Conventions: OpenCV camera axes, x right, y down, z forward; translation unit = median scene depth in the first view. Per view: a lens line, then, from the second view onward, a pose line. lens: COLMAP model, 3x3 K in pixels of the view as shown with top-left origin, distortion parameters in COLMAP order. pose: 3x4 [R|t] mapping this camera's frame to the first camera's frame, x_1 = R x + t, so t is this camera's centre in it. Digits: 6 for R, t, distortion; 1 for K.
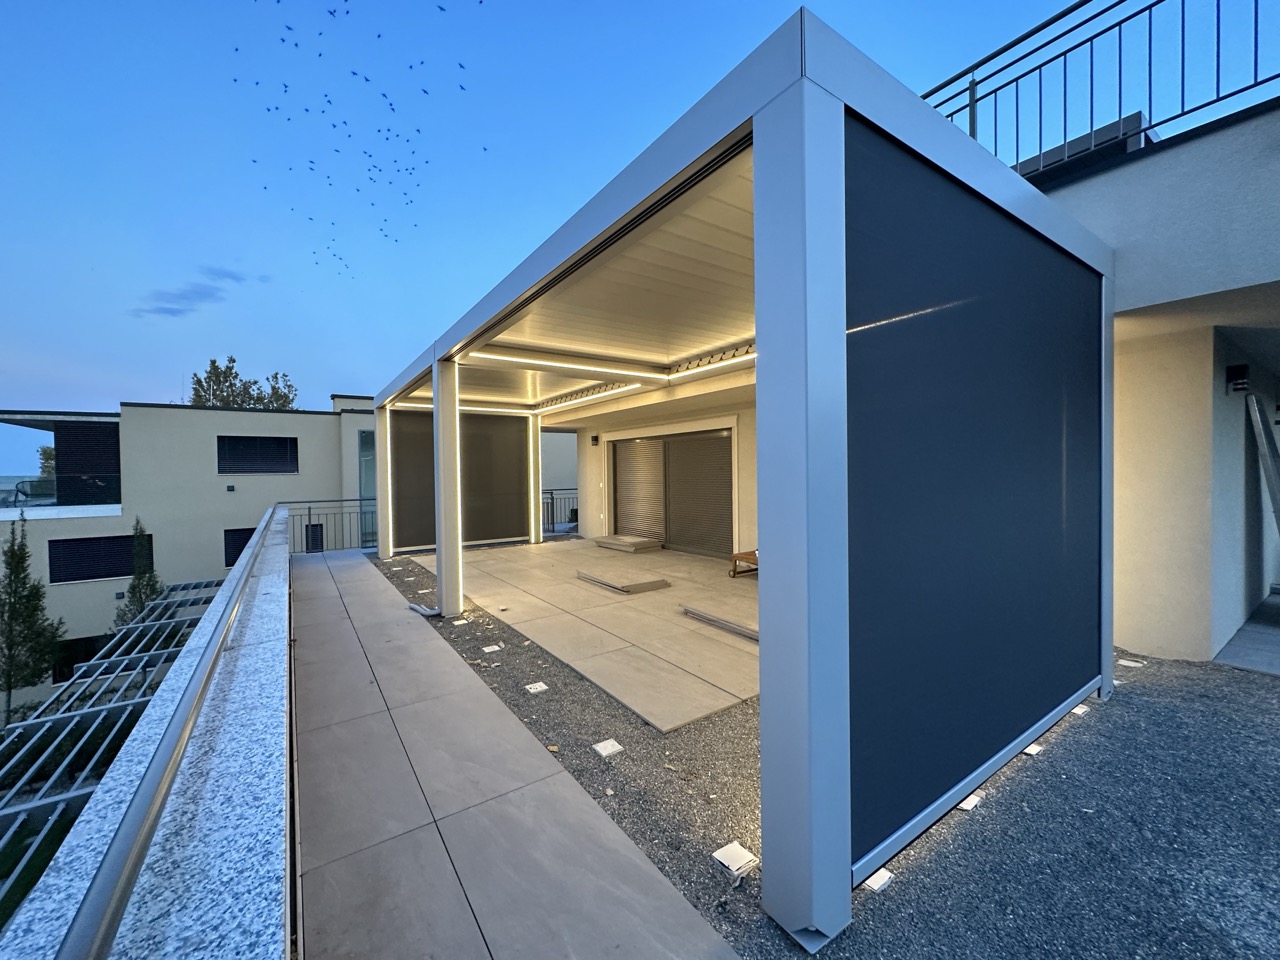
lens RADIAL K [[504.0, 0, 634.2], [0, 504.0, 476.0], [0, 0, 1]] dist [-0.002440, 0.000598]
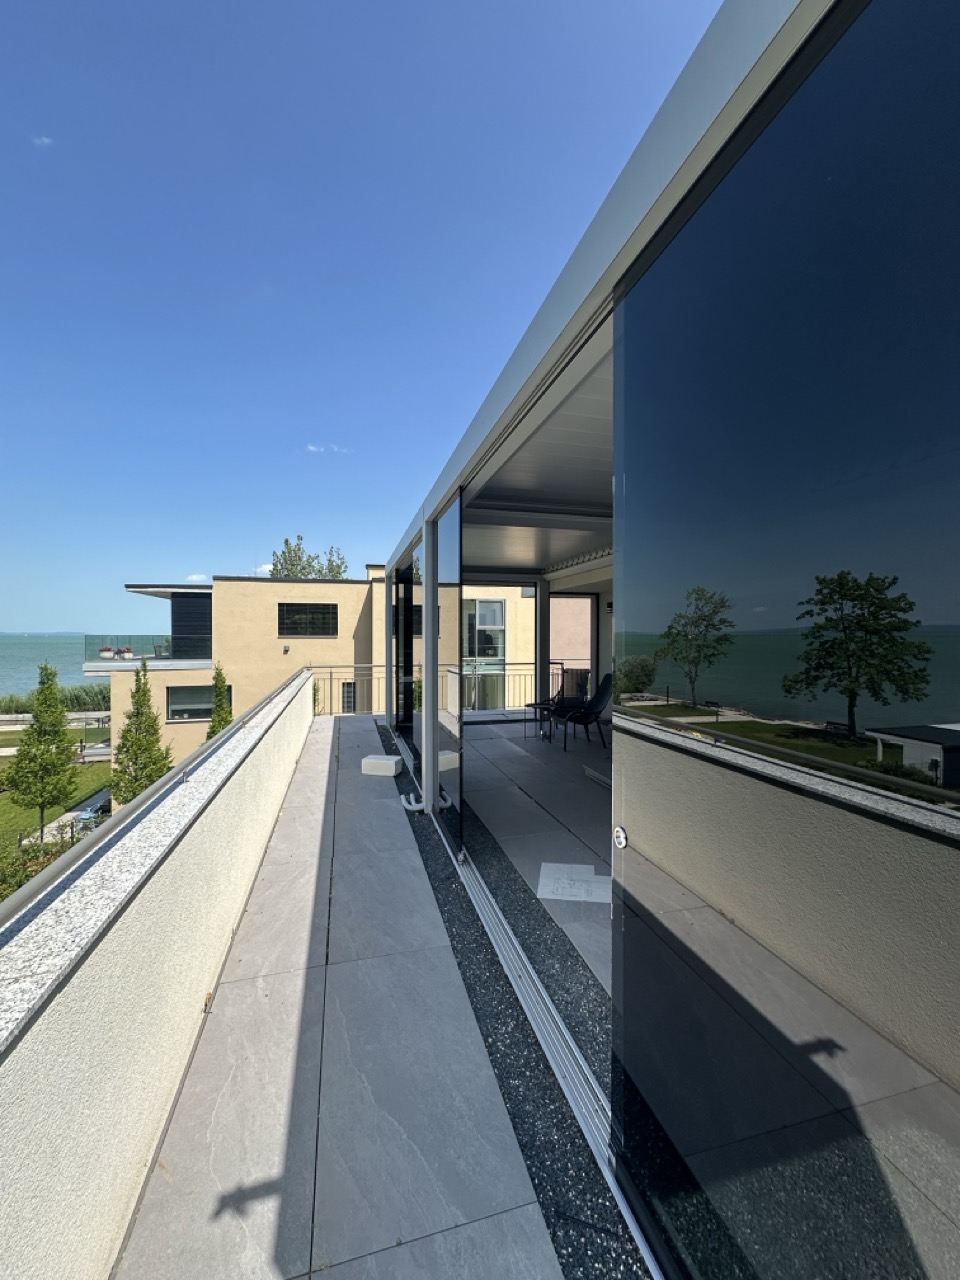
lens RADIAL K [[504.0, 0, 476.3], [0, 504.0, 637.9], [0, 0, 1]] dist [-0.002440, 0.000598]
pose [[0.941076, 0.017124, -0.337762, -0.006481], [-0.019027, 0.999816, -0.002326, -0.007266], [0.337660, 0.008616, 0.941229, 0.081963]]
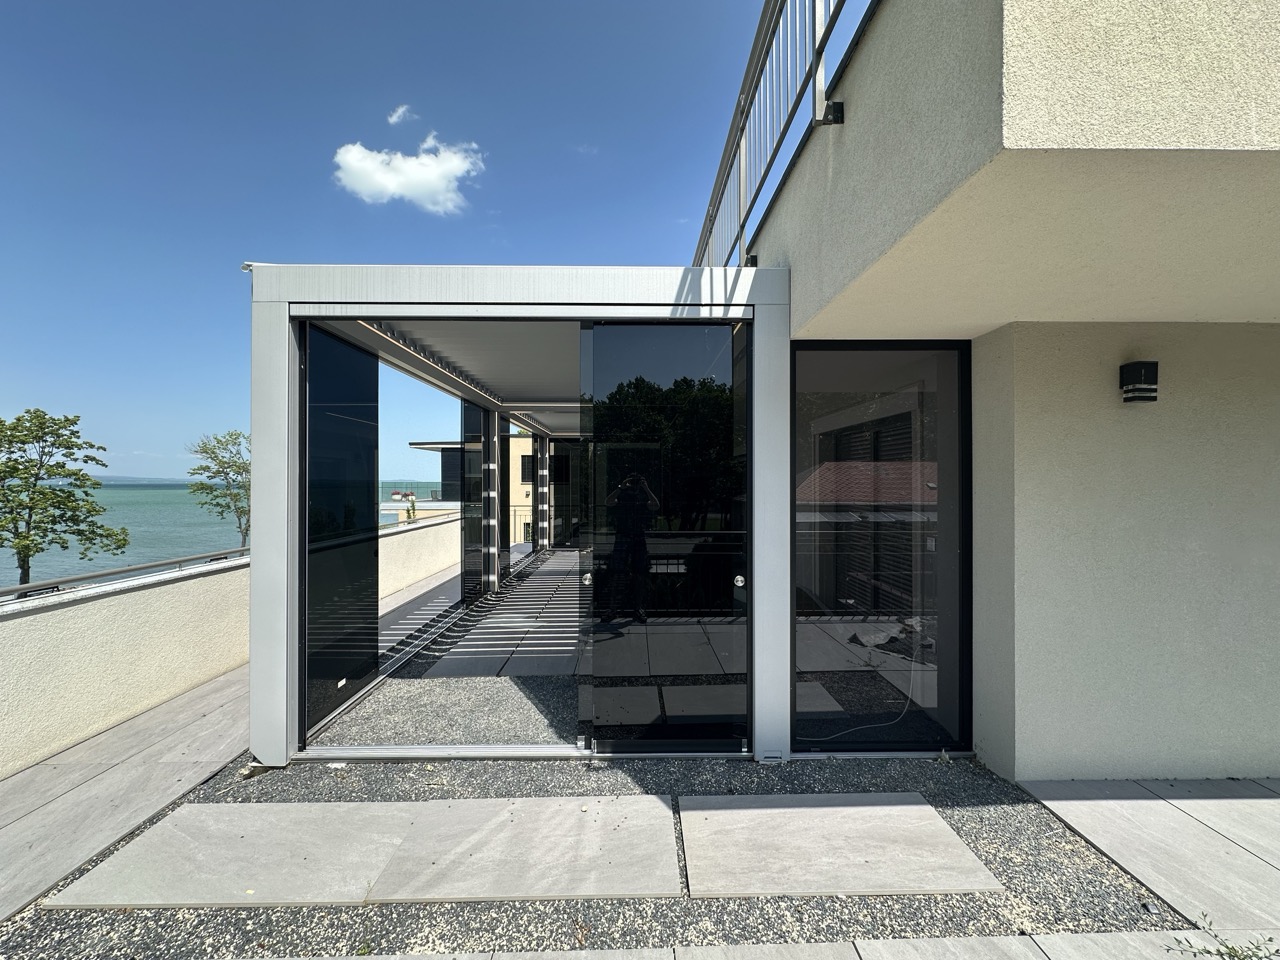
lens RADIAL K [[504.0, 0, 647.1], [0, 504.0, 485.0], [0, 0, 1]] dist [-0.002440, 0.000598]
pose [[0.839205, 0.017799, -0.543524, 0.292511], [-0.018636, 0.999818, 0.003966, -0.012699], [0.543496, 0.006801, 0.839384, 0.021650]]
